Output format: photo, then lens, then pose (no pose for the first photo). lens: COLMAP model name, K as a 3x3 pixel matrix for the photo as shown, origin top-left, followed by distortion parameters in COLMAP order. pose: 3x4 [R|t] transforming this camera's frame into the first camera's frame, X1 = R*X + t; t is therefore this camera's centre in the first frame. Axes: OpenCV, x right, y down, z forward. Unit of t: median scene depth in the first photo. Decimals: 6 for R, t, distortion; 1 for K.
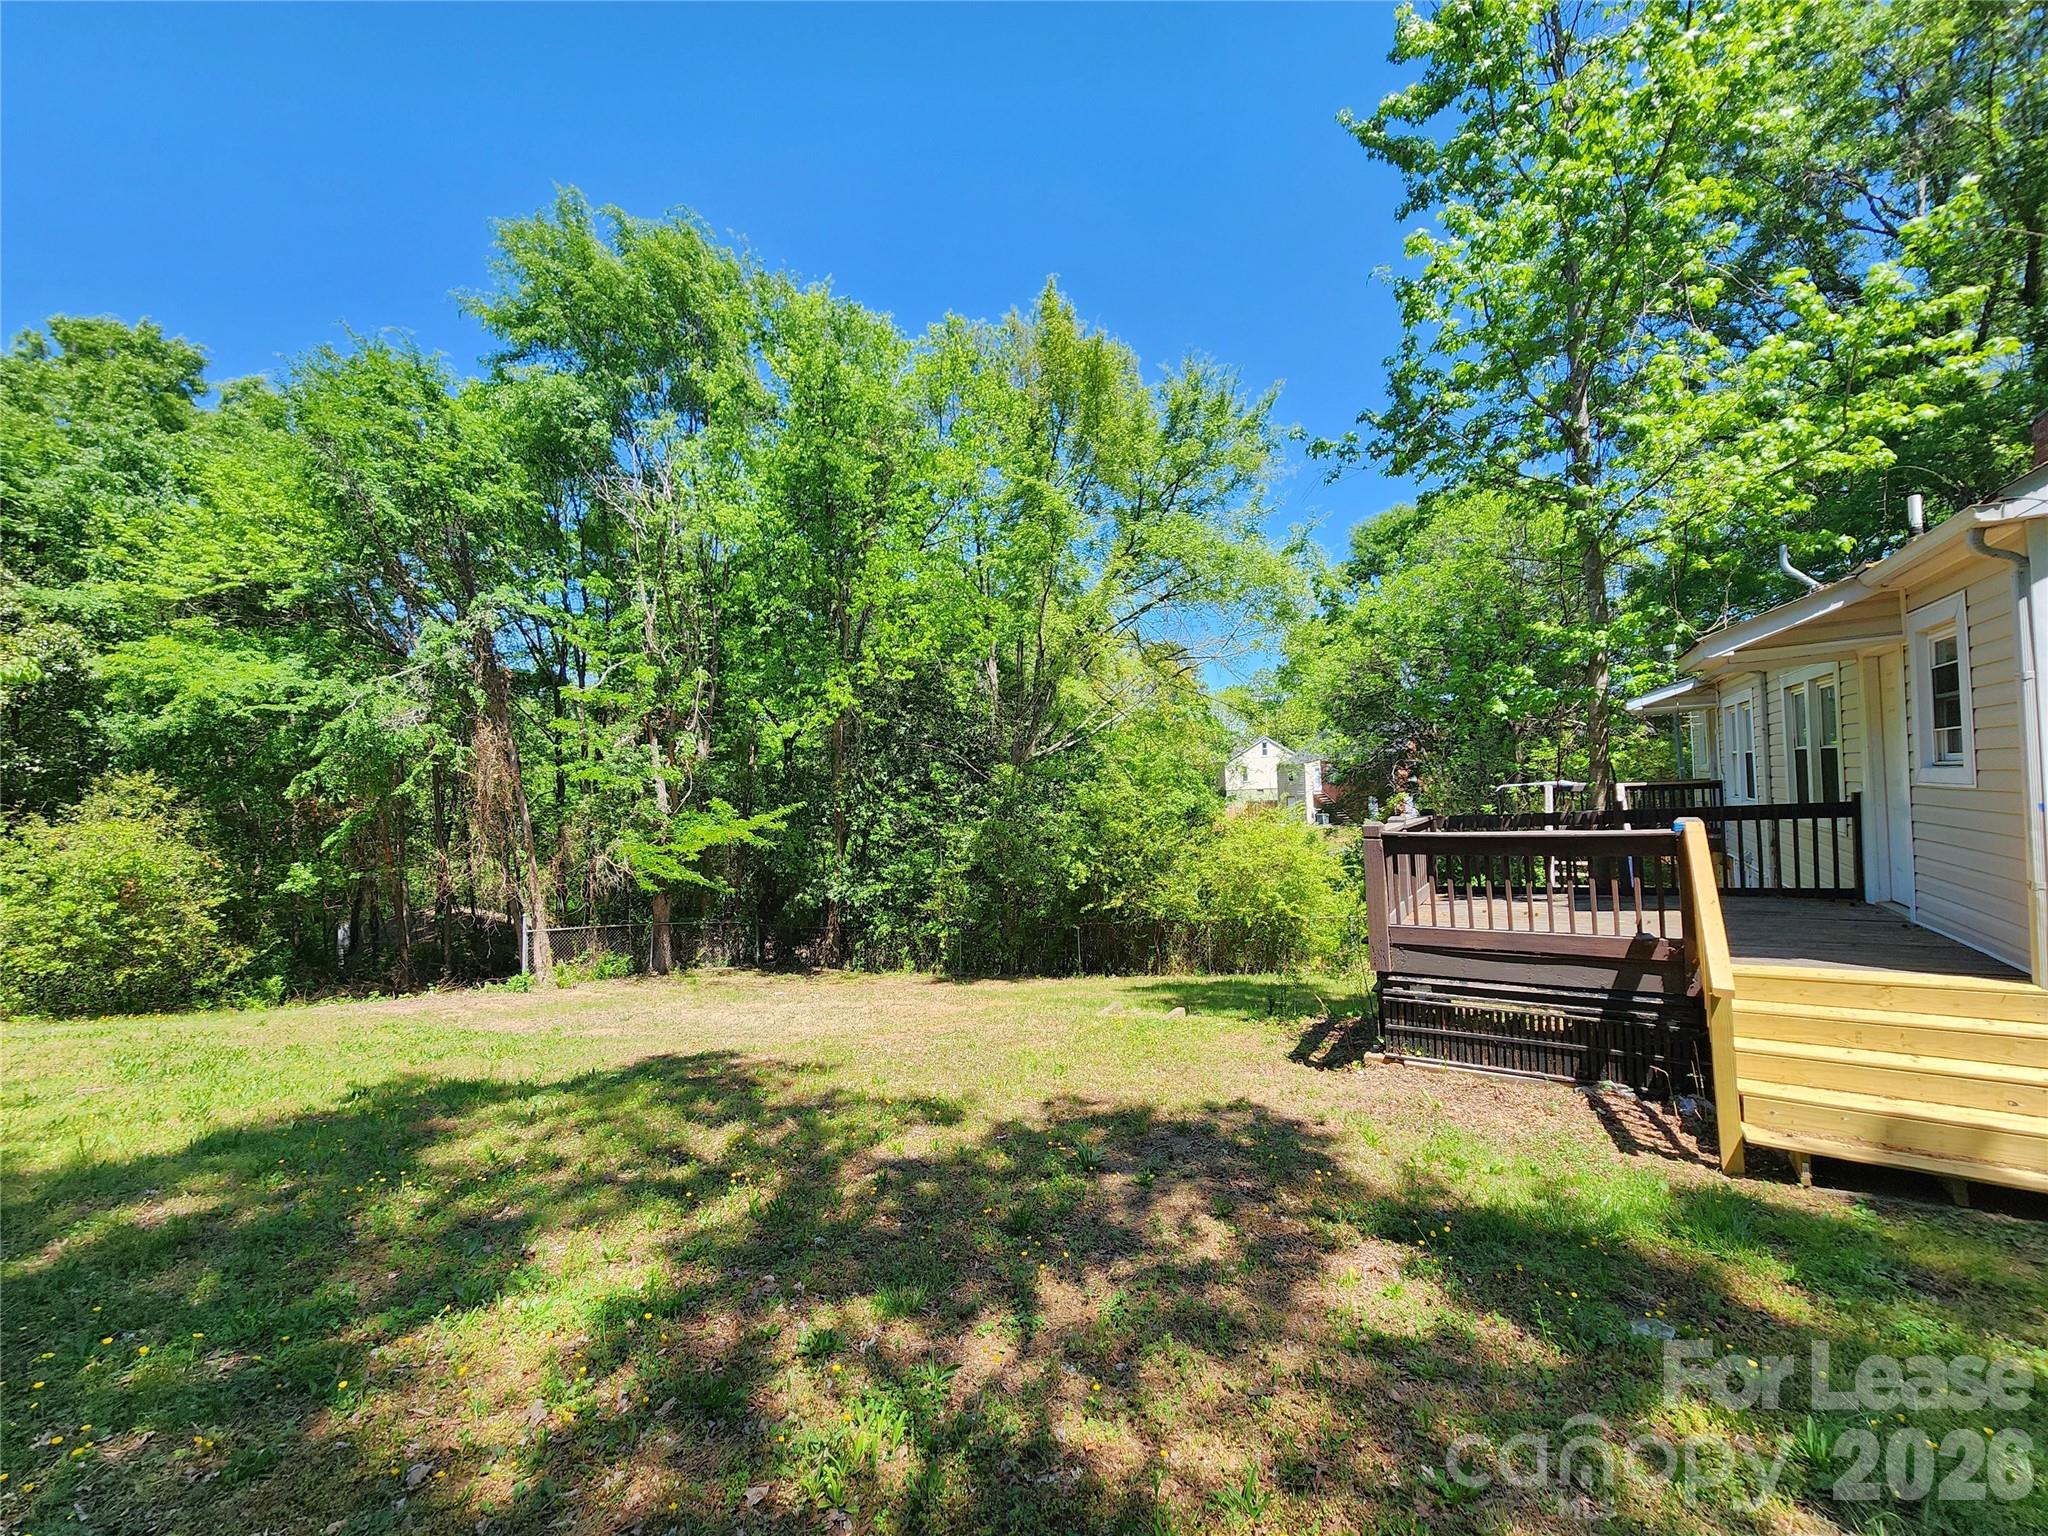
lens RADIAL K [[847.7, 0, 1024.0], [0, 847.7, 768.0], [0, 0, 1]] dist [0.030162, -0.006822]
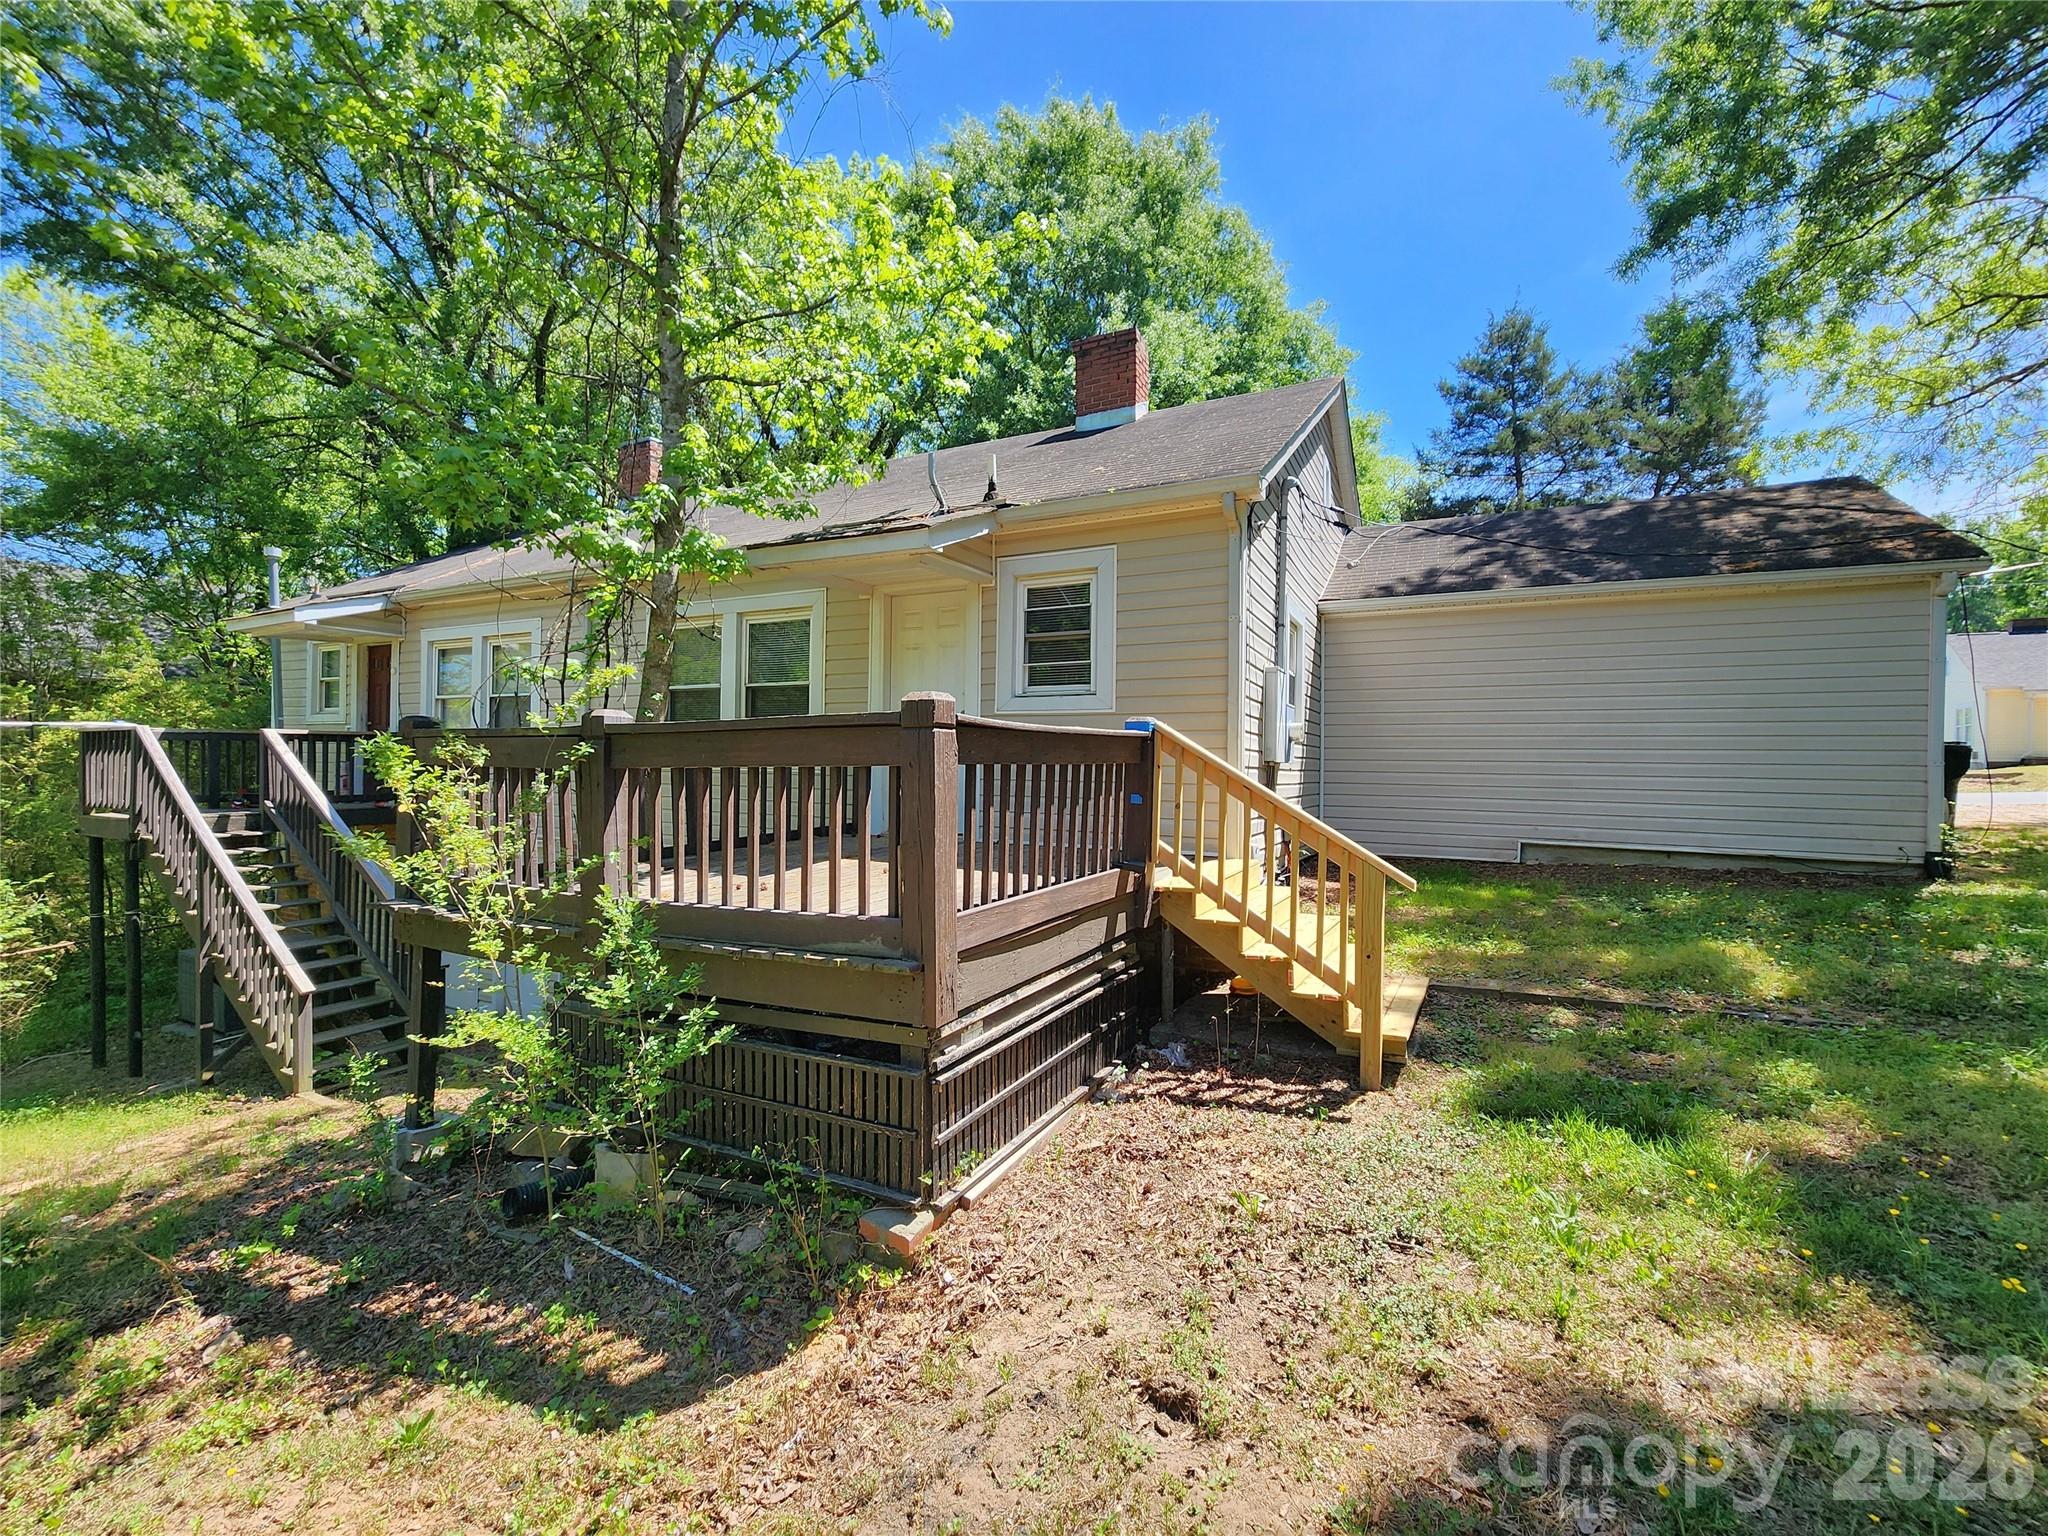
lens RADIAL K [[847.7, 0, 1024.0], [0, 847.7, 768.0], [0, 0, 1]] dist [0.030162, -0.006822]
pose [[-0.076048, 0.034698, 0.996500, -0.043849], [-0.018278, 0.999178, -0.036187, 0.130291], [-0.996937, -0.020966, -0.075351, 1.092254]]
